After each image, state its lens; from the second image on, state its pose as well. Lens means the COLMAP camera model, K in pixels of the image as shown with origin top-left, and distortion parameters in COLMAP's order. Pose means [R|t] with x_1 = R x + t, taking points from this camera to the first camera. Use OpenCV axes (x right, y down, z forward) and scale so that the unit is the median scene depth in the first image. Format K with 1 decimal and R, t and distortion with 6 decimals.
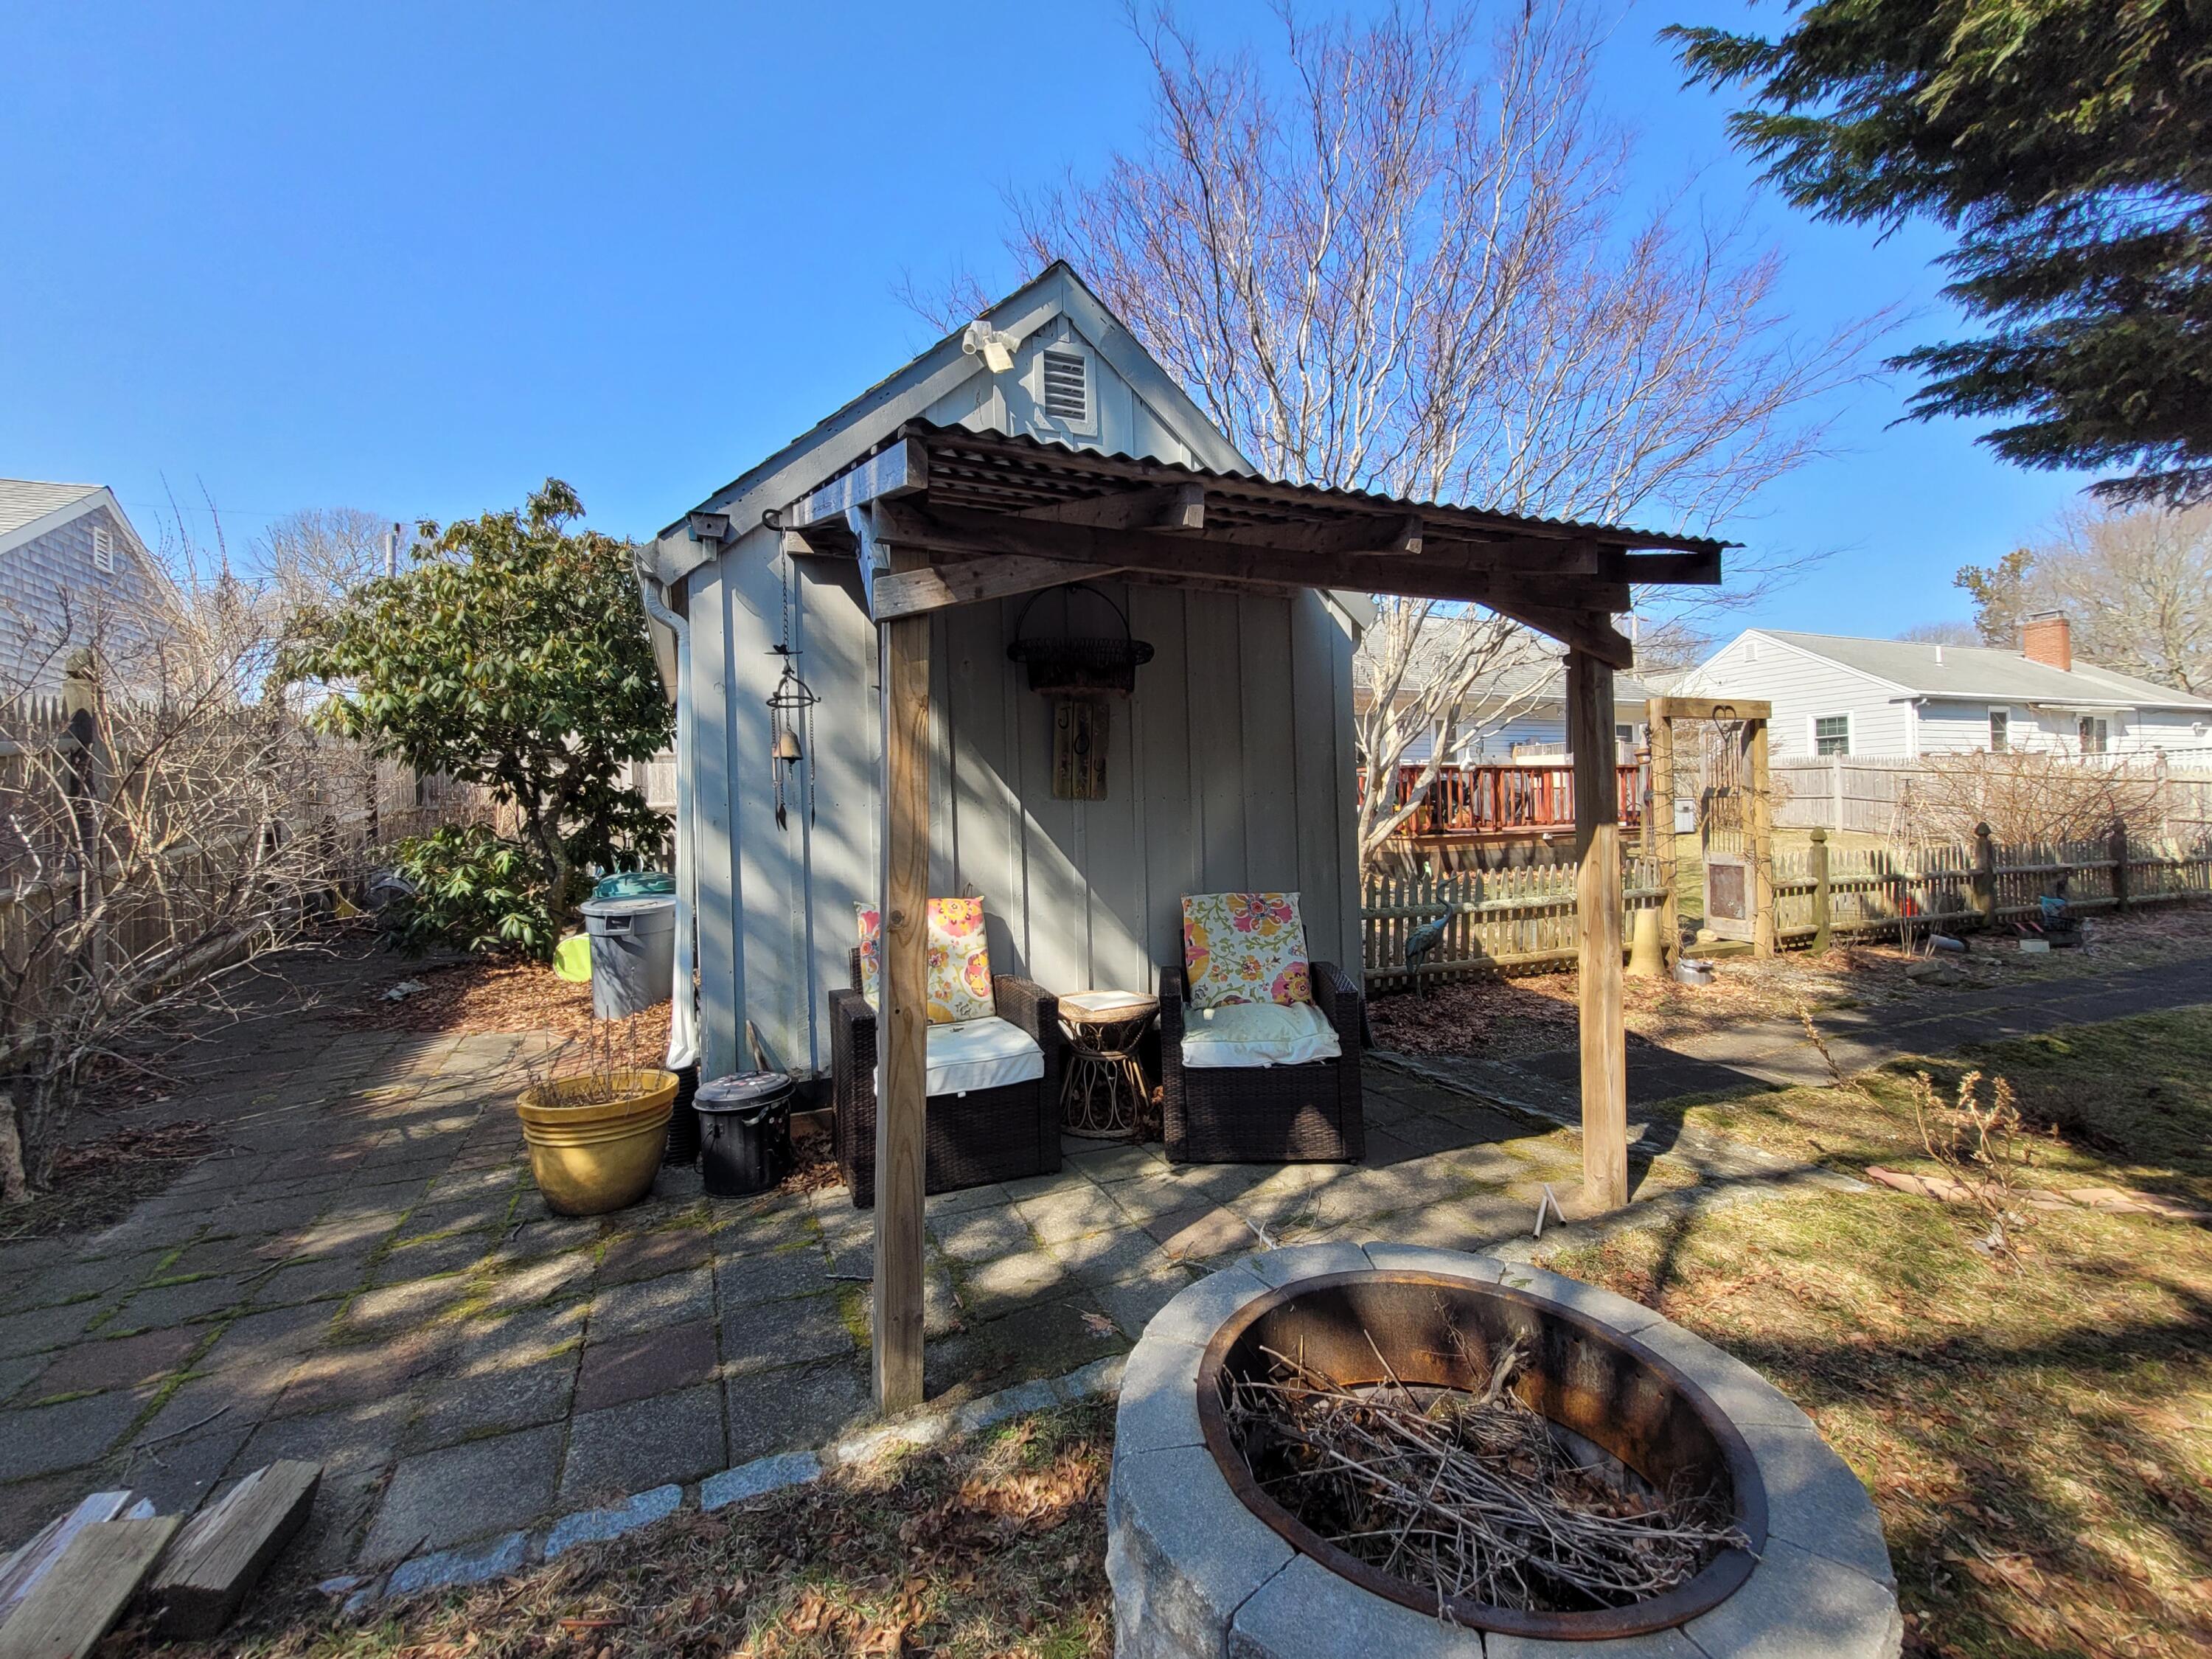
lens RADIAL K [[904.7, 0, 1109.9], [0, 904.7, 806.4], [0, 0, 1]] dist [0.001678, 0.000475]
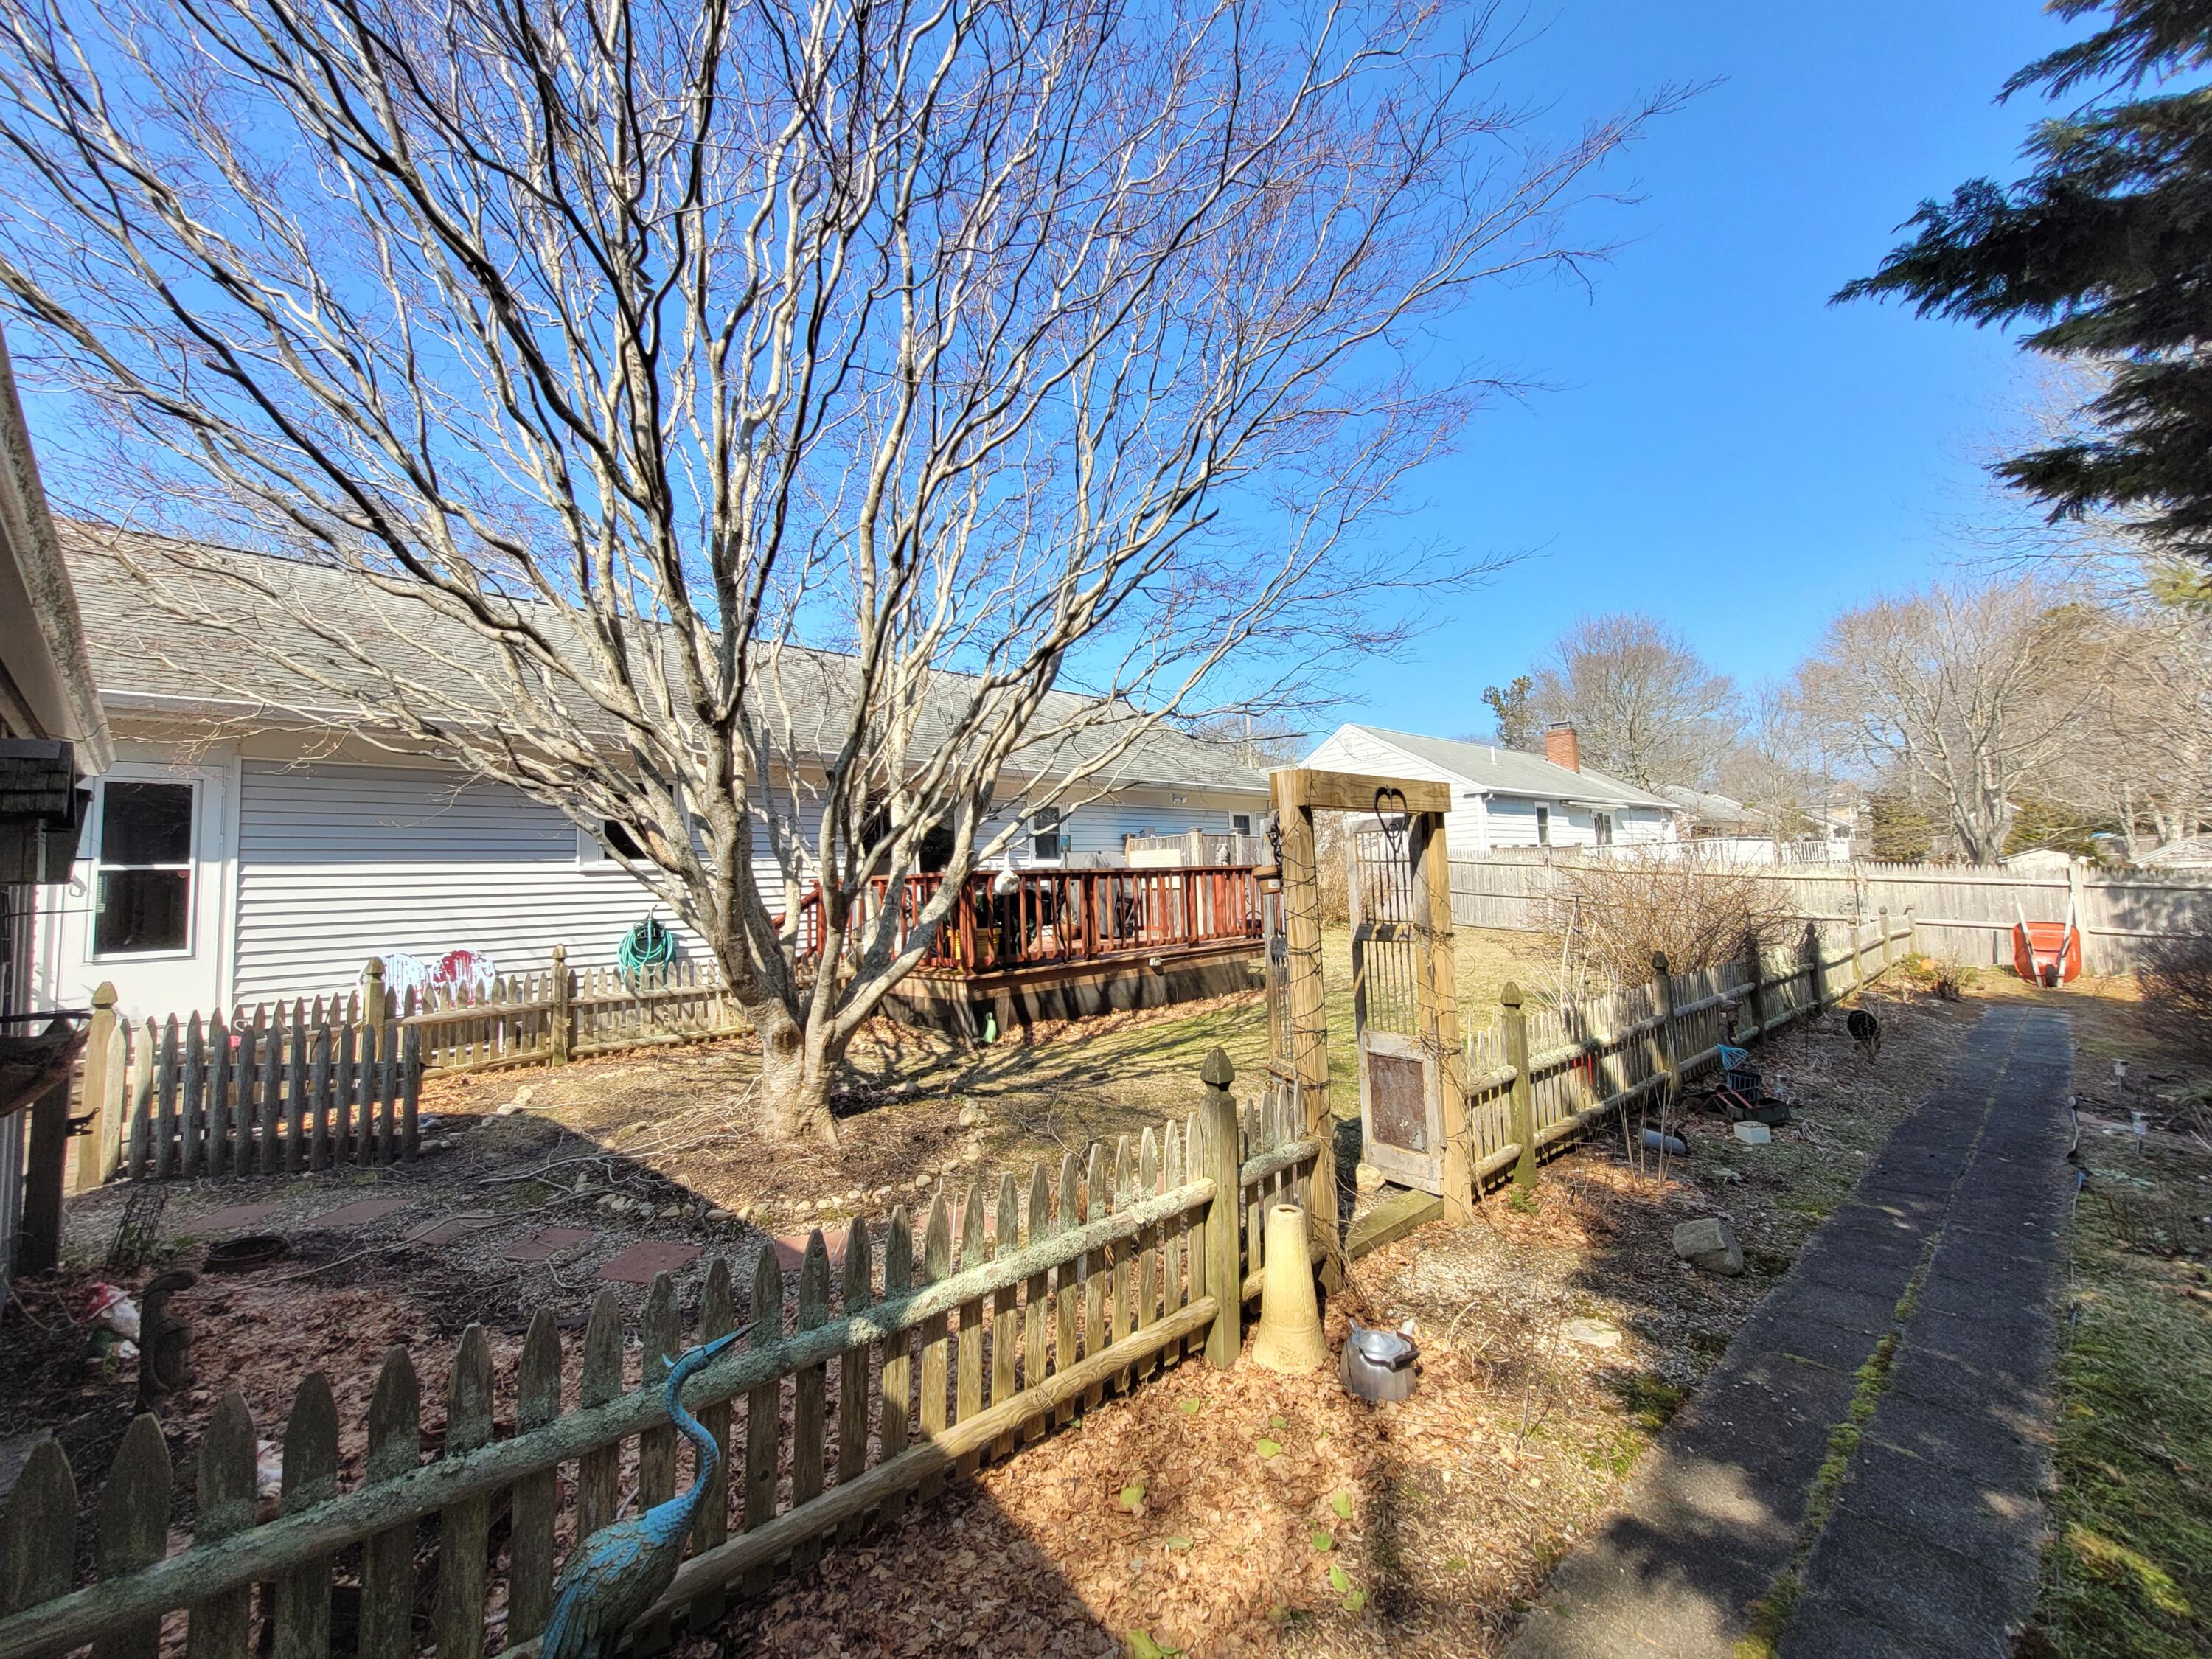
lens RADIAL K [[904.7, 0, 1102.3], [0, 904.7, 818.6], [0, 0, 1]] dist [0.001678, 0.000475]
pose [[0.935582, 0.011298, 0.352929, 0.184549], [0.016747, 0.996943, -0.076310, -0.031112], [-0.352713, 0.077305, 0.932533, 0.319414]]
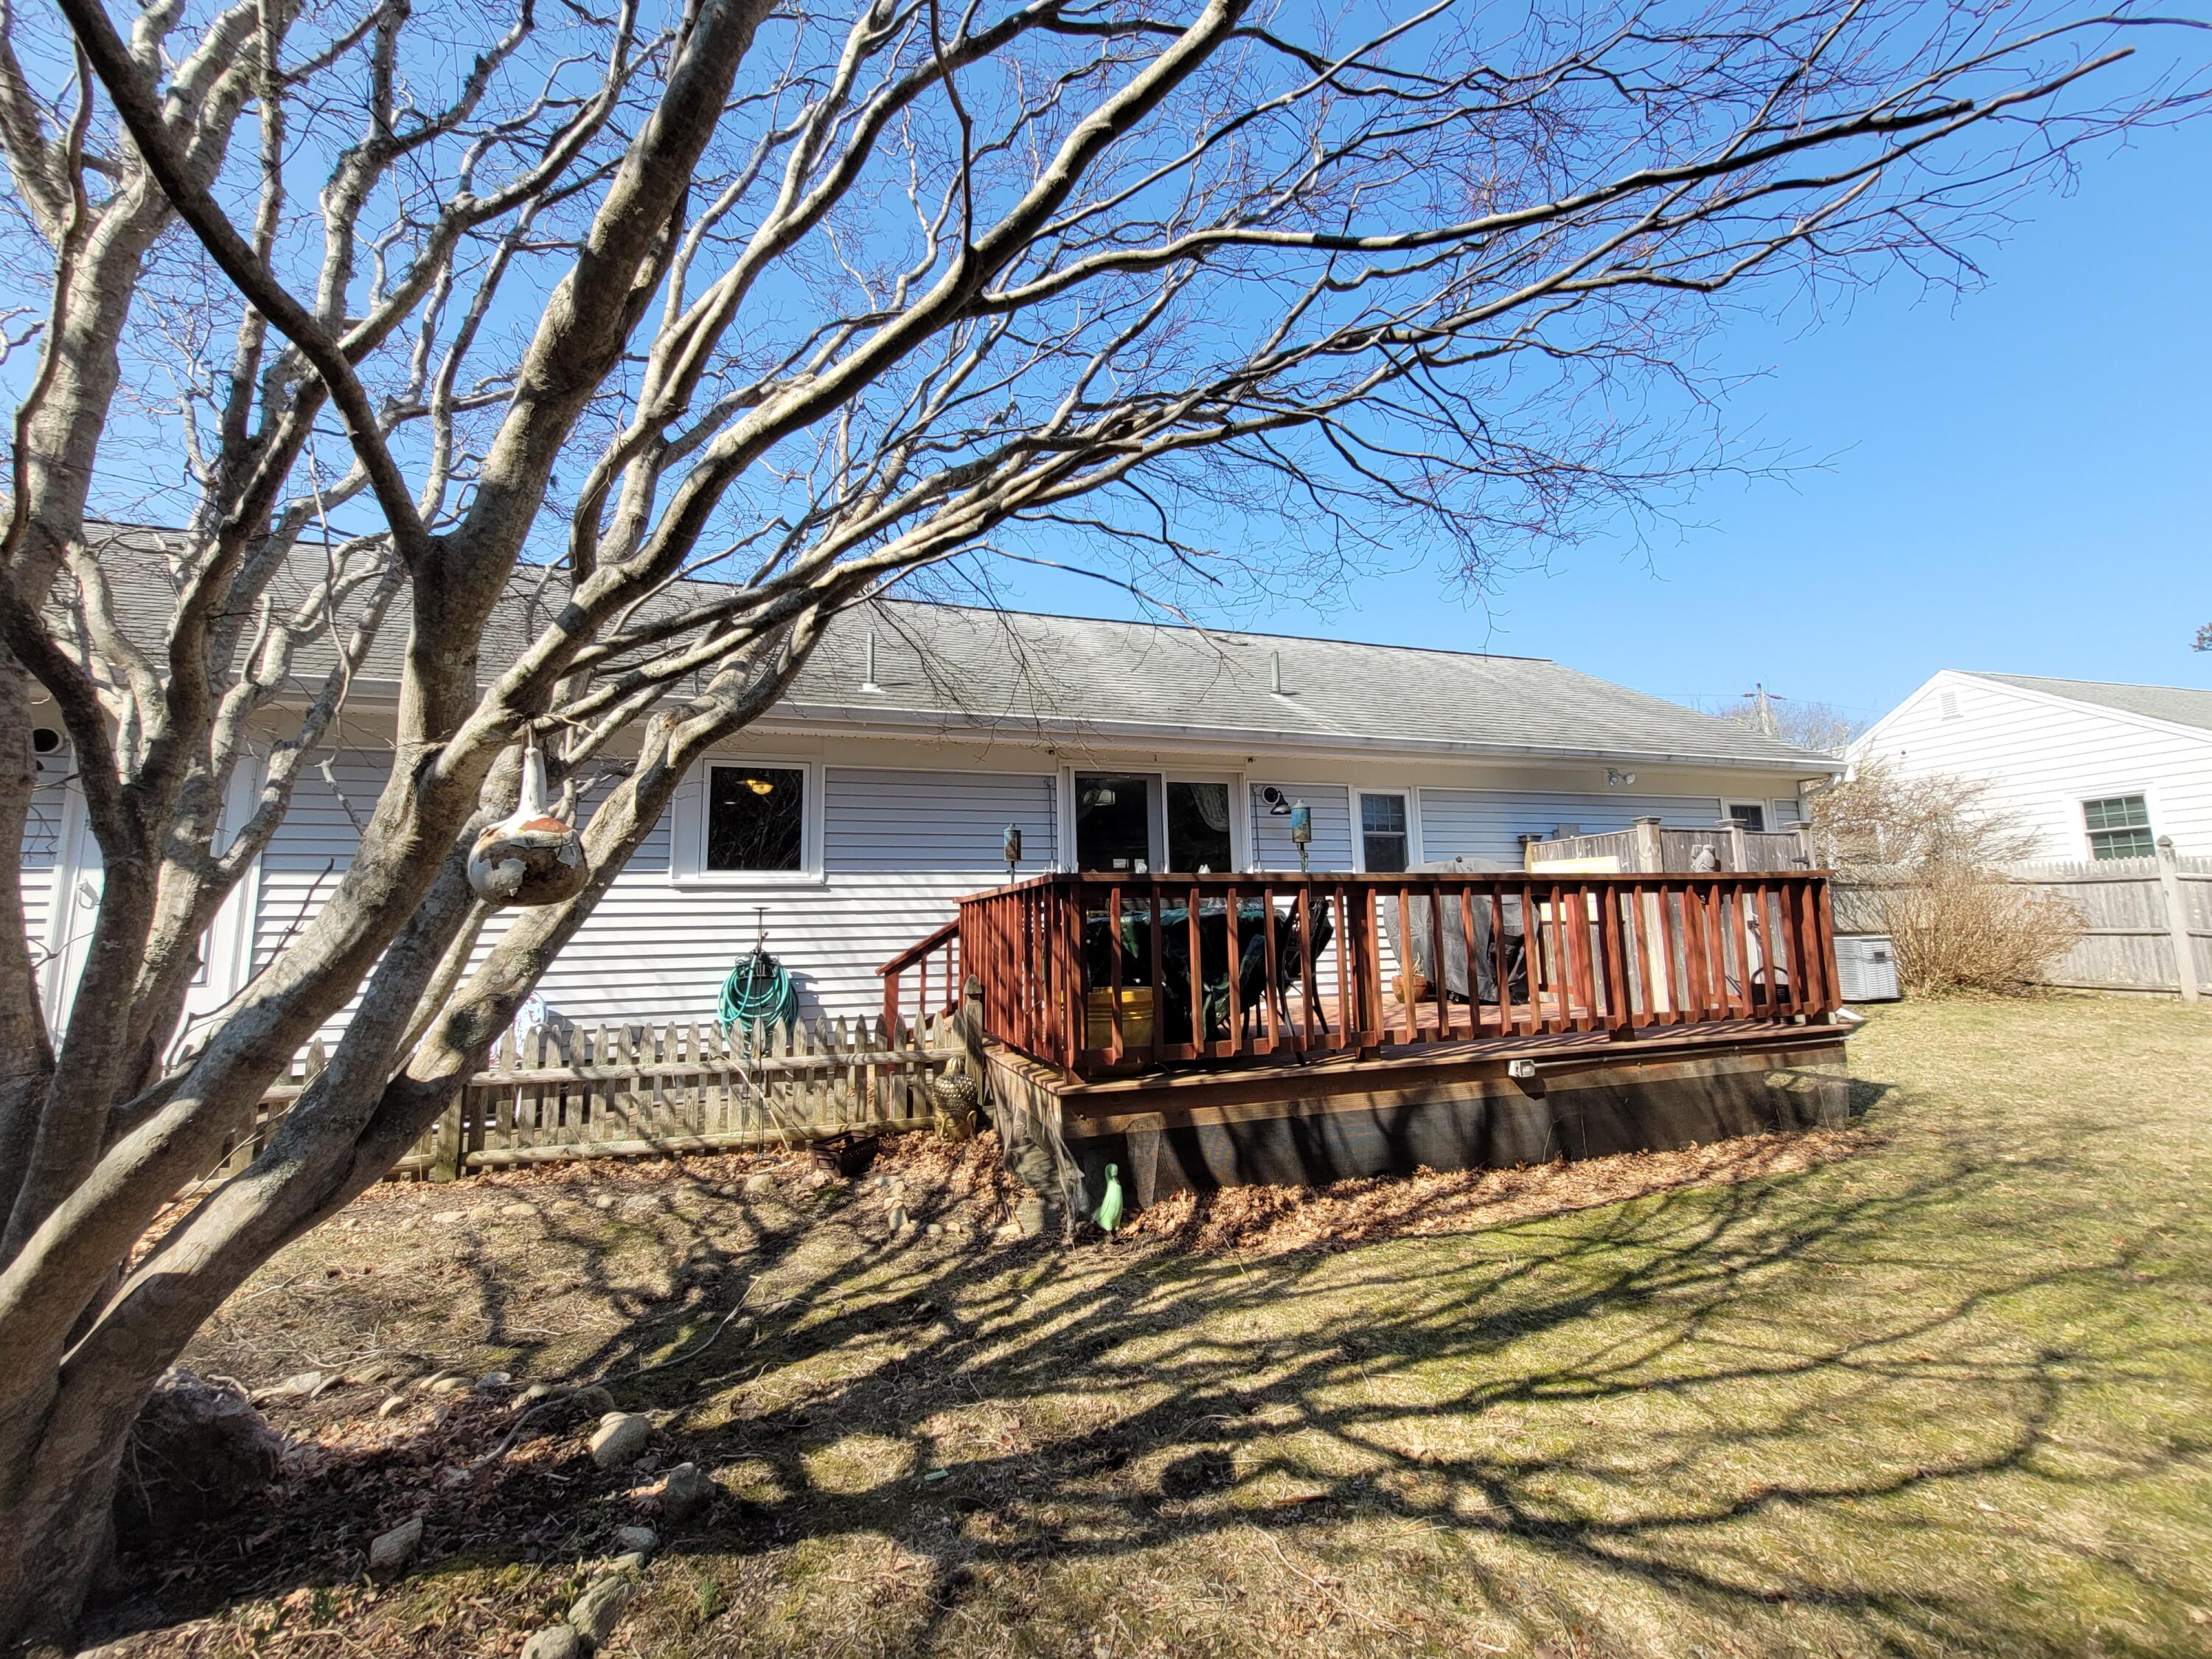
lens RADIAL K [[904.7, 0, 1128.6], [0, 904.7, 818.5], [0, 0, 1]] dist [0.001678, 0.000475]
pose [[0.995069, -0.014789, -0.098079, 0.385585], [0.002885, 0.992720, -0.120413, -0.024603], [0.099146, 0.119536, 0.987867, 0.651626]]
